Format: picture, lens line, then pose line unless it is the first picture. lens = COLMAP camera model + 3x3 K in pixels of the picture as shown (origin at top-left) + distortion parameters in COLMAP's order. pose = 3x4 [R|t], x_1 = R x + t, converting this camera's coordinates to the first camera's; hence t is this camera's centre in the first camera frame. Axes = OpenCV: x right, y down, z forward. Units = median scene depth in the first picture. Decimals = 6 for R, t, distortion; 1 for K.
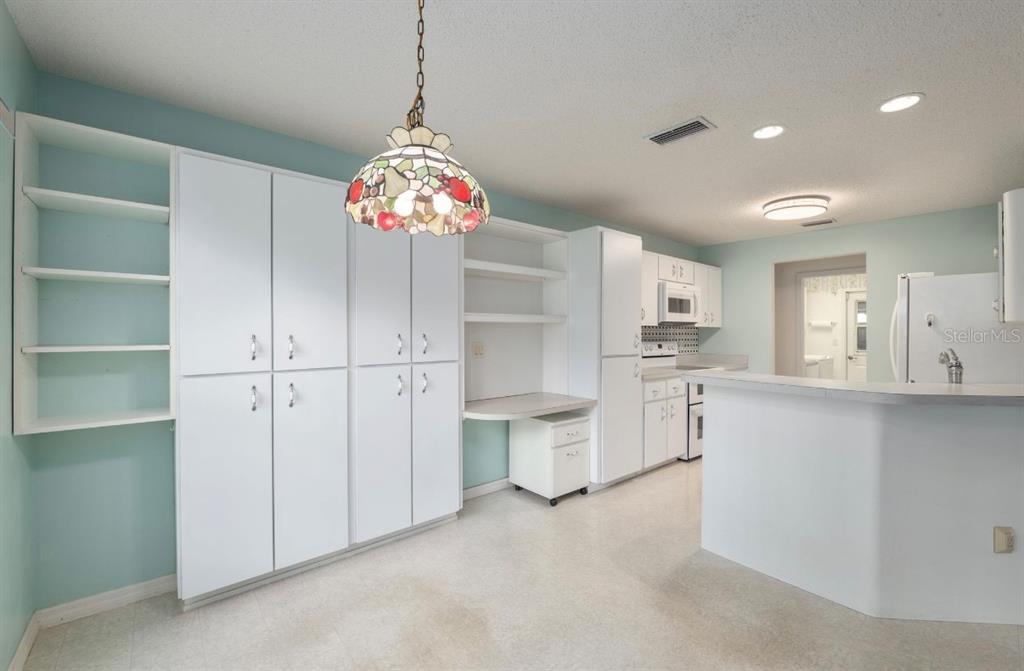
lens RADIAL K [[413.5, 0, 512.0], [0, 413.5, 335.5], [0, 0, 1]] dist [-0.000842, -0.000117]
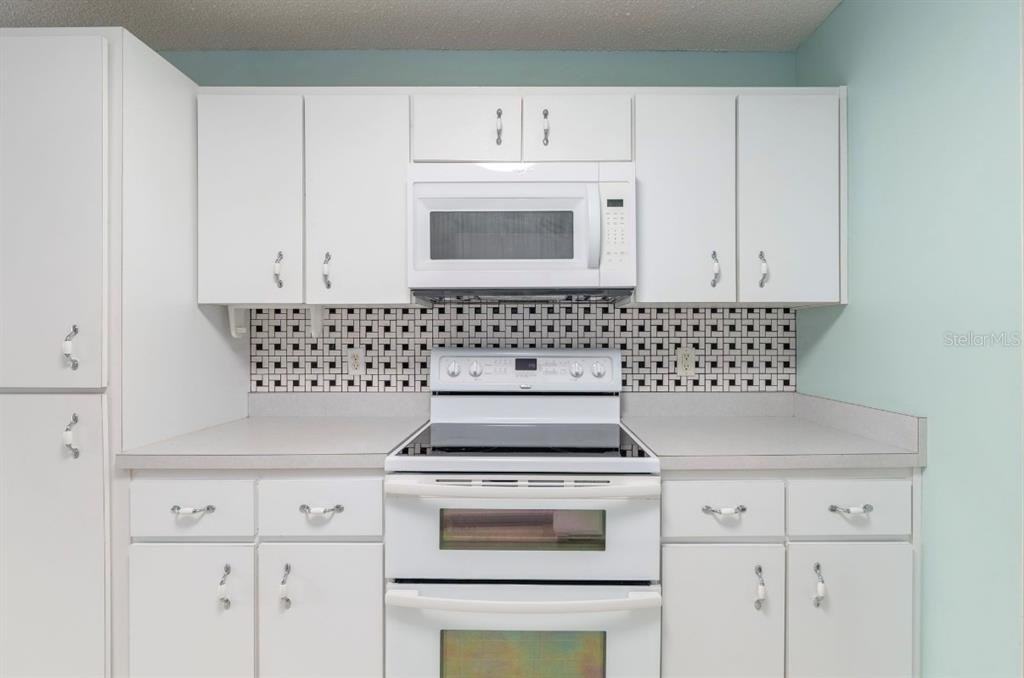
lens RADIAL K [[417.2, 0, 526.6], [0, 417.2, 337.5], [0, 0, 1]] dist [-0.016327, -0.000087]
pose [[0.756613, 0.008664, -0.653806, 0.592264], [-0.003024, 0.999948, 0.009751, 0.000556], [0.653856, -0.005401, 0.756600, 0.743141]]
